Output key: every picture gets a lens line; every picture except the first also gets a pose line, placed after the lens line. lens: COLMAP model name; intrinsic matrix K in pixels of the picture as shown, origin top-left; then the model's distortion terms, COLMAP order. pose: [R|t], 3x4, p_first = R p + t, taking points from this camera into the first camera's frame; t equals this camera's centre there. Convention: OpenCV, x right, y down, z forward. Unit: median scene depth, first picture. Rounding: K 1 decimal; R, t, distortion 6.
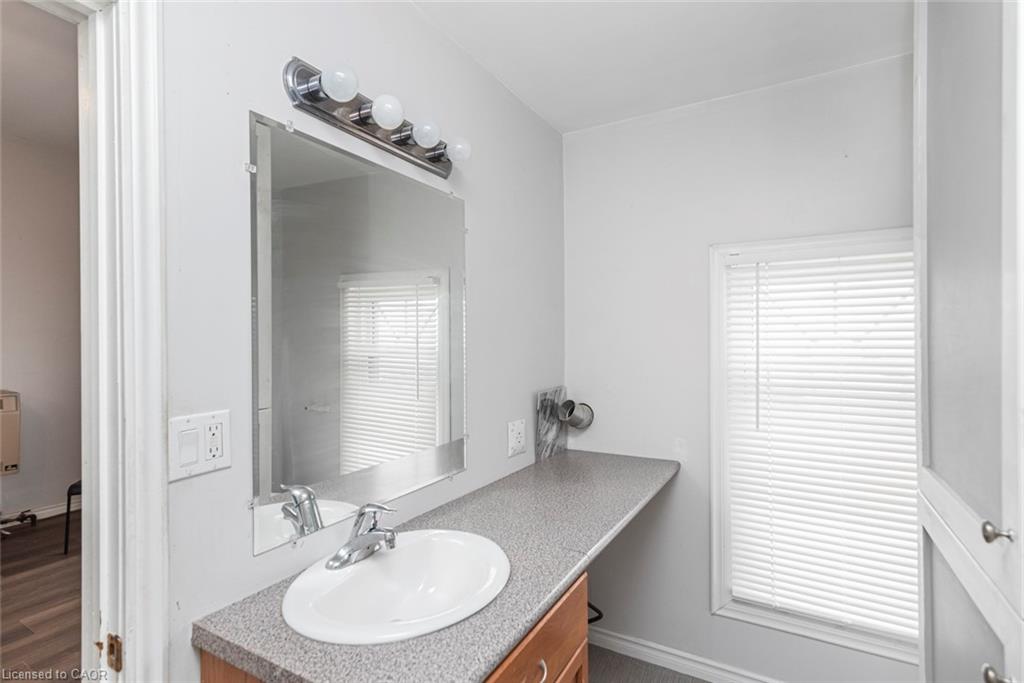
lens RADIAL K [[462.7, 0, 523.8], [0, 462.7, 335.1], [0, 0, 1]] dist [-0.000256, 0.000011]
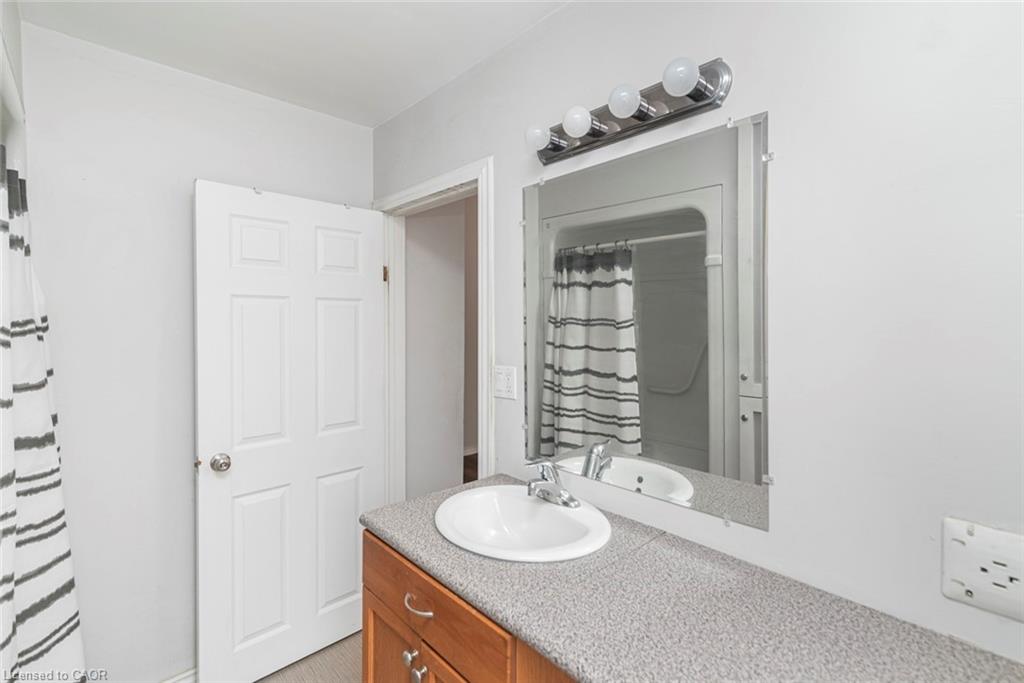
lens RADIAL K [[462.7, 0, 523.8], [0, 462.7, 335.1], [0, 0, 1]] dist [-0.000256, 0.000011]
pose [[-0.275970, 0.011568, -0.961097, 0.707317], [0.000862, 0.999930, 0.011788, 0.013336], [0.961166, 0.002425, -0.275961, 1.034470]]
